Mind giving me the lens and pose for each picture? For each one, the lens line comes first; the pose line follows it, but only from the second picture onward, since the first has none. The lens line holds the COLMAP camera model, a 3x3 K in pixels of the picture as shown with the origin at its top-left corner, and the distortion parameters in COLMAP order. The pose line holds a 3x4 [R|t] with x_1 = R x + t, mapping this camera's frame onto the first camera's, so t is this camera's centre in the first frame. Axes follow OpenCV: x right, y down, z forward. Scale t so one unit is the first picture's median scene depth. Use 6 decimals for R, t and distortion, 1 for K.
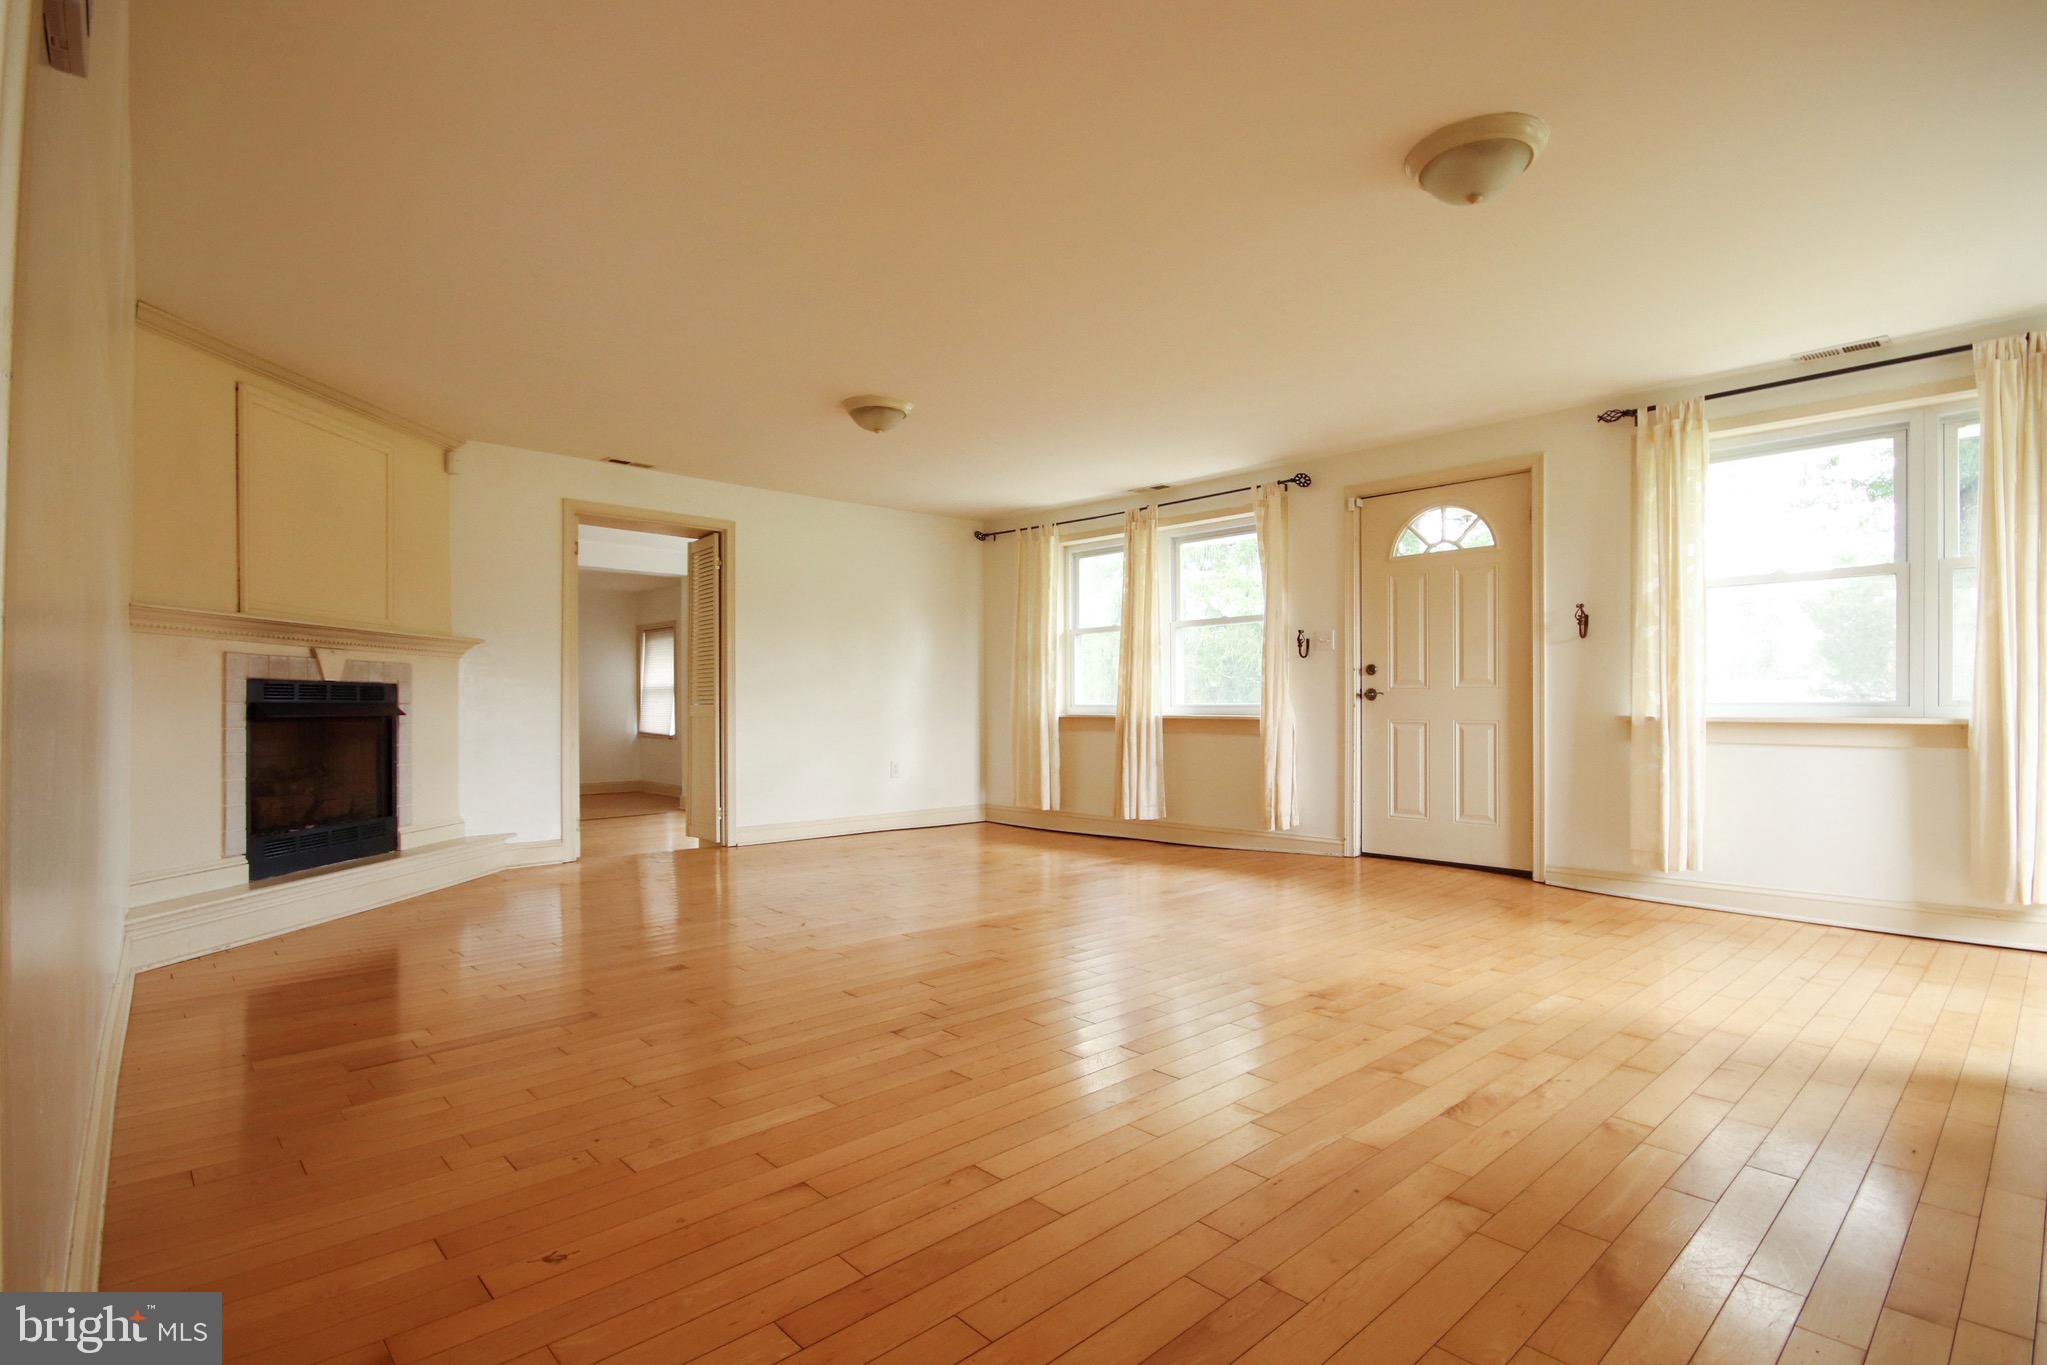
lens RADIAL K [[981.2, 0, 1023.5], [0, 981.2, 682.5], [0, 0, 1]] dist [0.075257, -0.000033]
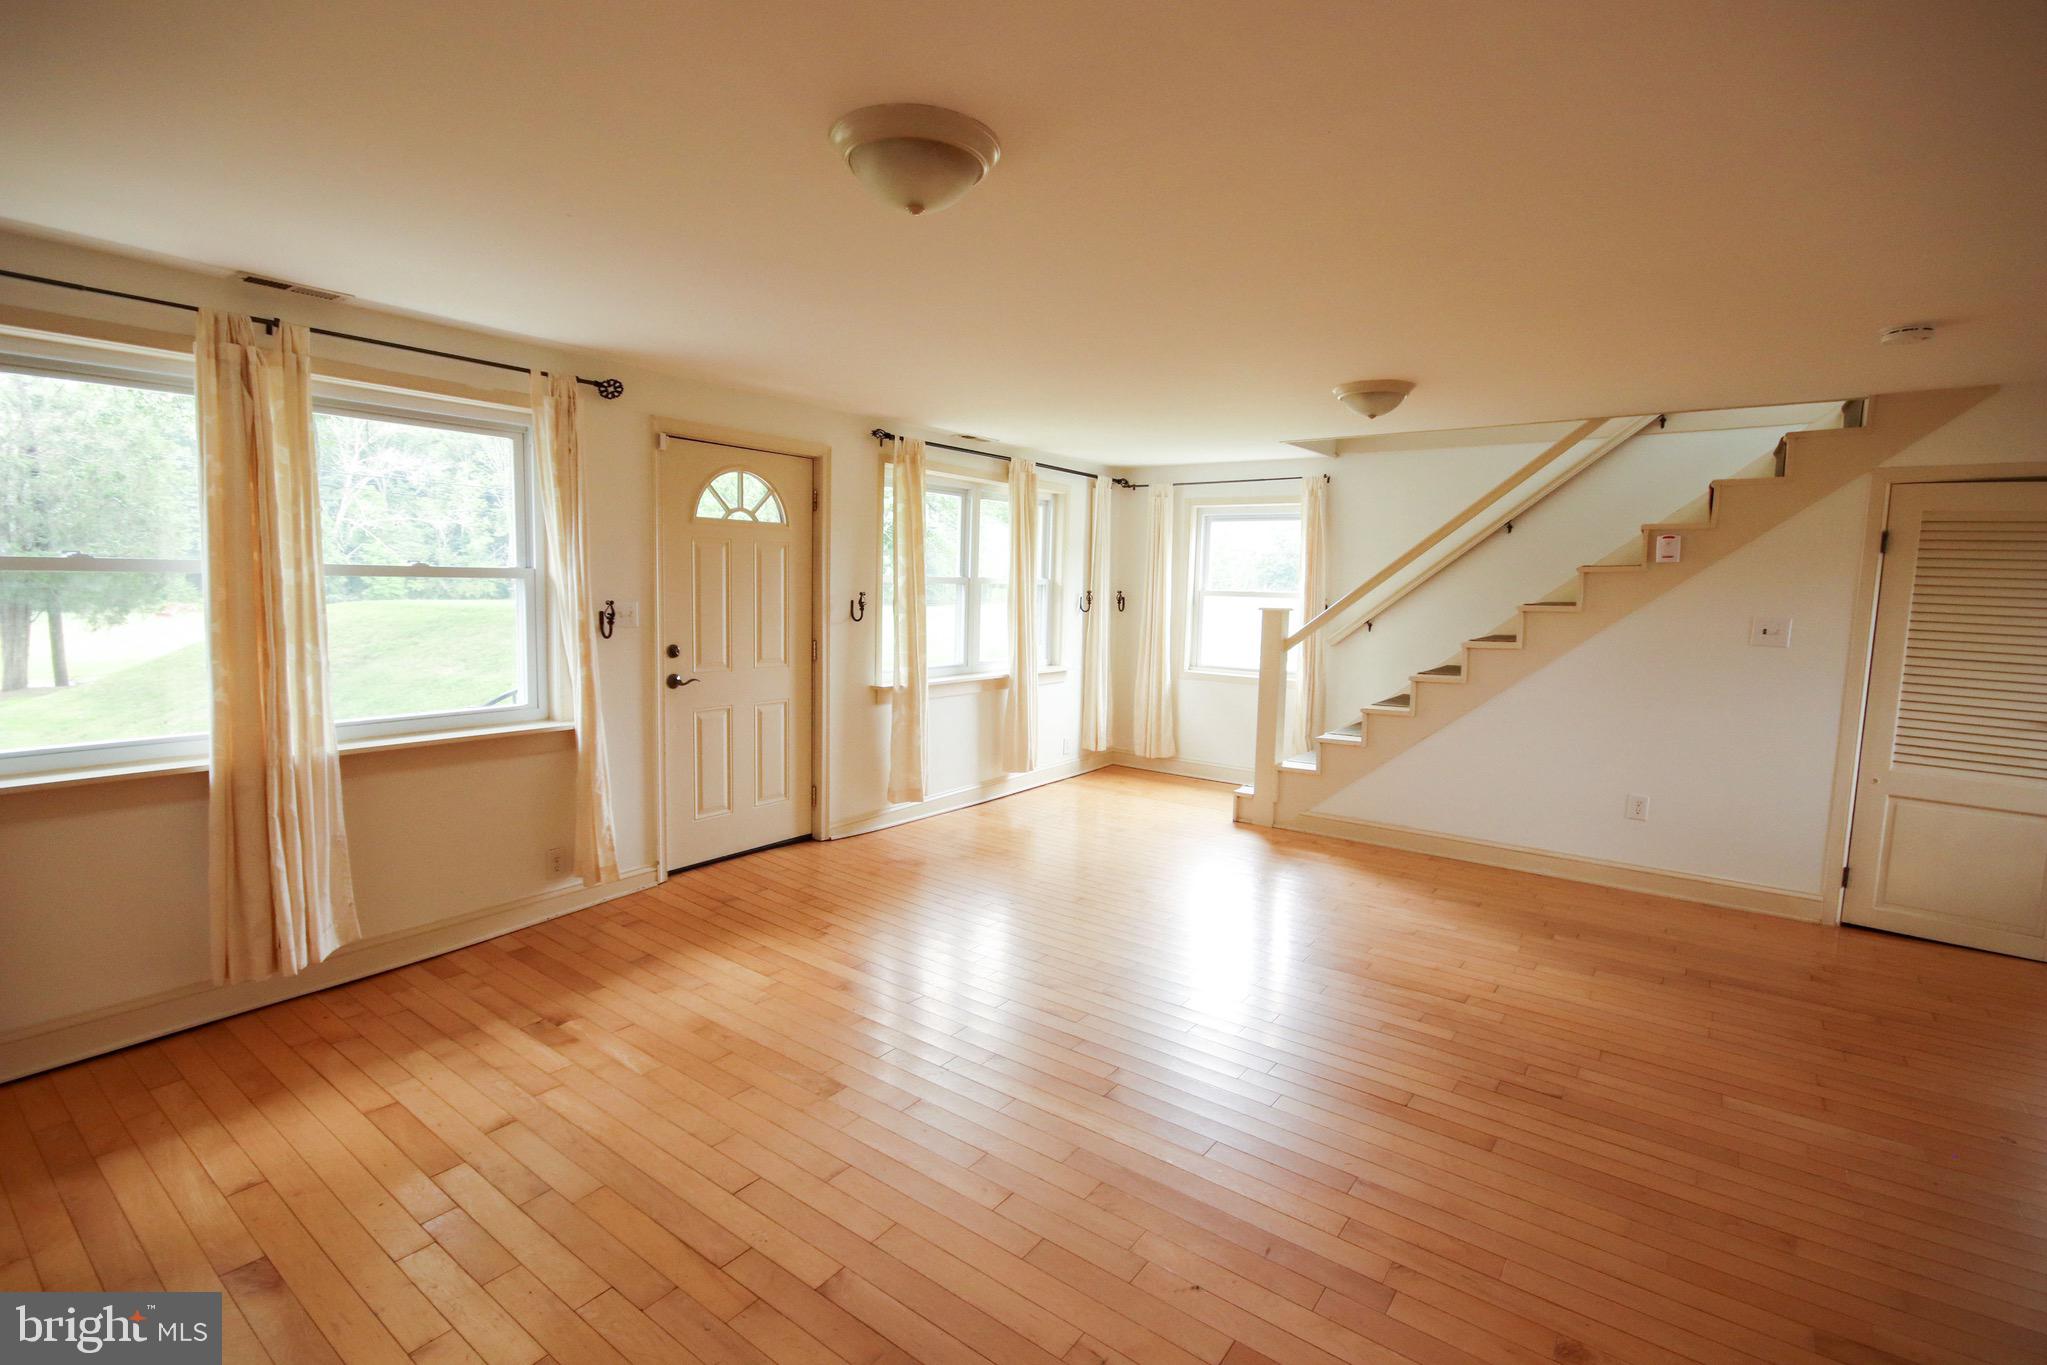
lens RADIAL K [[961.9, 0, 1023.5], [0, 961.9, 682.5], [0, 0, 1]] dist [-0.001669, -0.000407]
pose [[-0.171482, -0.103920, 0.979691, -0.500765], [-0.040679, 0.994320, 0.098351, -0.080623], [-0.984347, -0.022988, -0.174735, 0.888123]]
